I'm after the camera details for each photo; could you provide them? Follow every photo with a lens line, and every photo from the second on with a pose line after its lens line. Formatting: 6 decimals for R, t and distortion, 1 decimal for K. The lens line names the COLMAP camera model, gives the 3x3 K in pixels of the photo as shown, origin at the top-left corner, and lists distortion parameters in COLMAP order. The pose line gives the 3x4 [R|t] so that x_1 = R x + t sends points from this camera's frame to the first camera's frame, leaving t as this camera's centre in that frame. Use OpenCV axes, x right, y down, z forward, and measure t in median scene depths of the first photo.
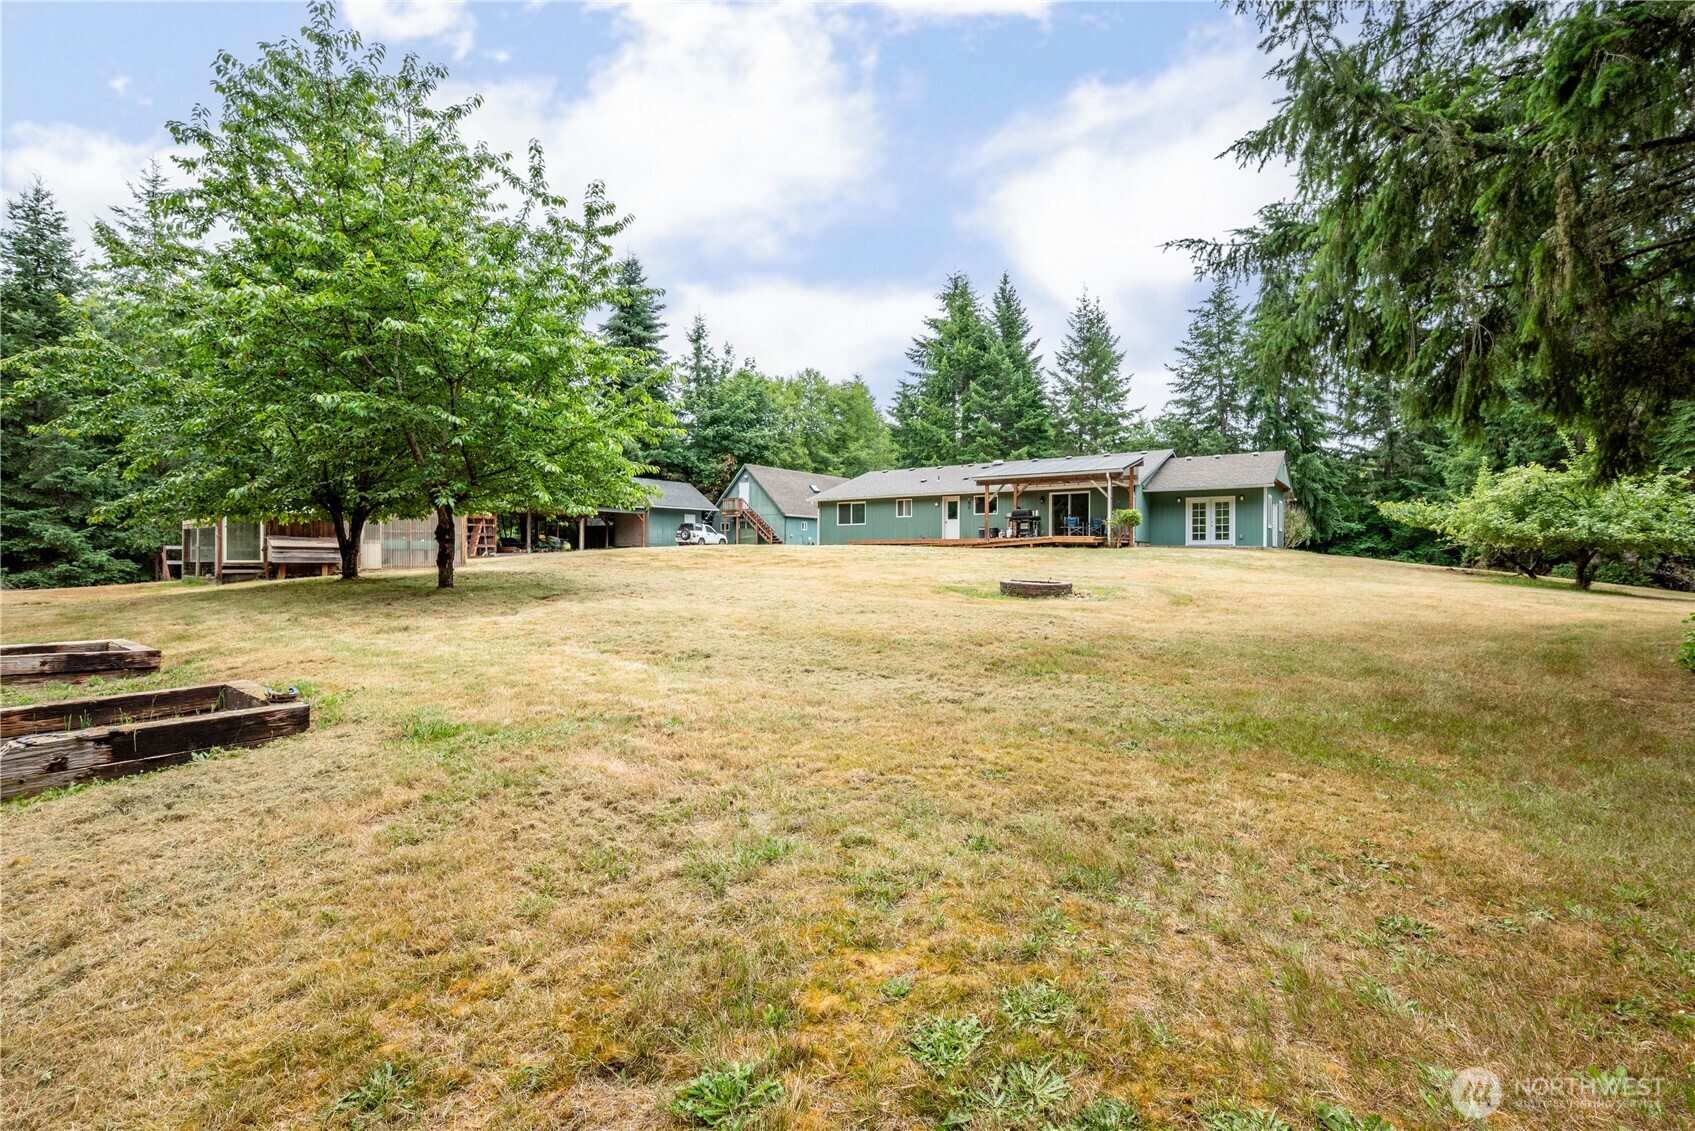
lens RADIAL K [[779.3, 0, 849.4], [0, 779.3, 560.9], [0, 0, 1]] dist [0.001943, 0.000078]
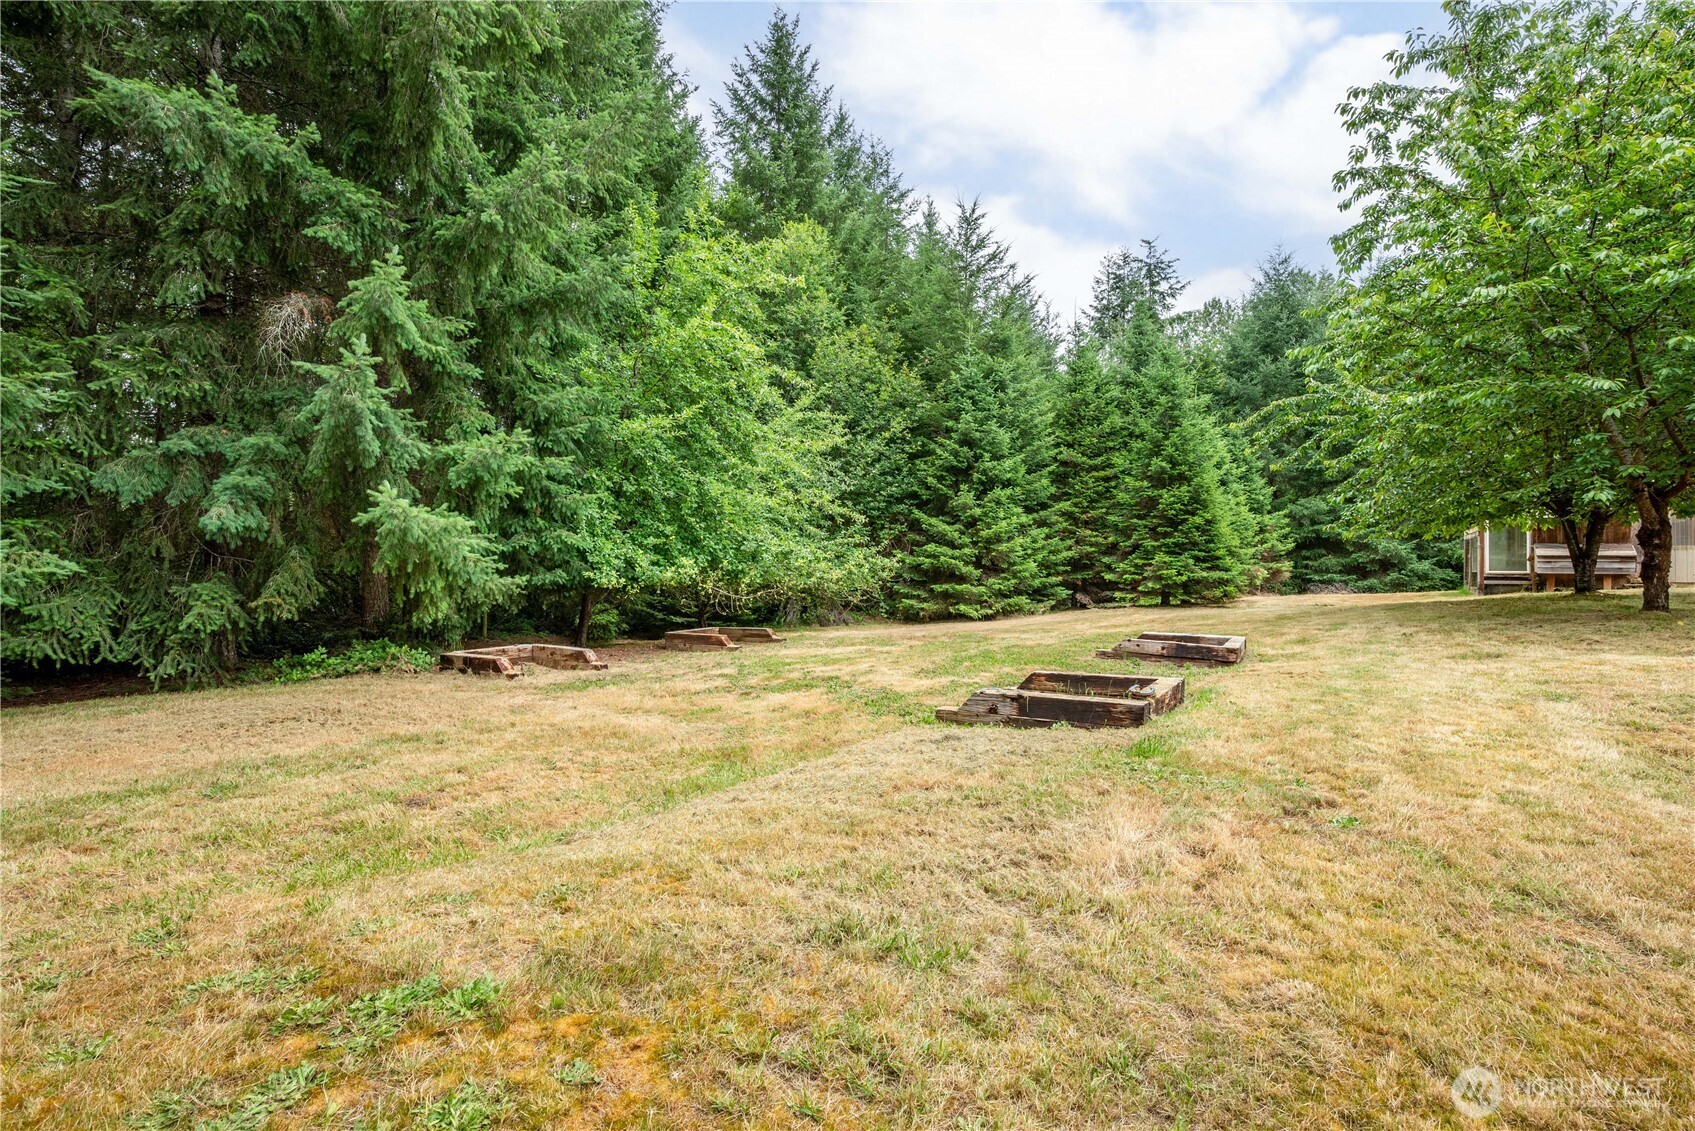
lens RADIAL K [[779.3, 0, 849.4], [0, 779.3, 560.9], [0, 0, 1]] dist [0.001943, 0.000078]
pose [[0.072880, -0.006438, -0.997320, 0.166792], [-0.002886, 0.999974, -0.006666, -0.006078], [0.997337, 0.003364, 0.072860, 0.208606]]
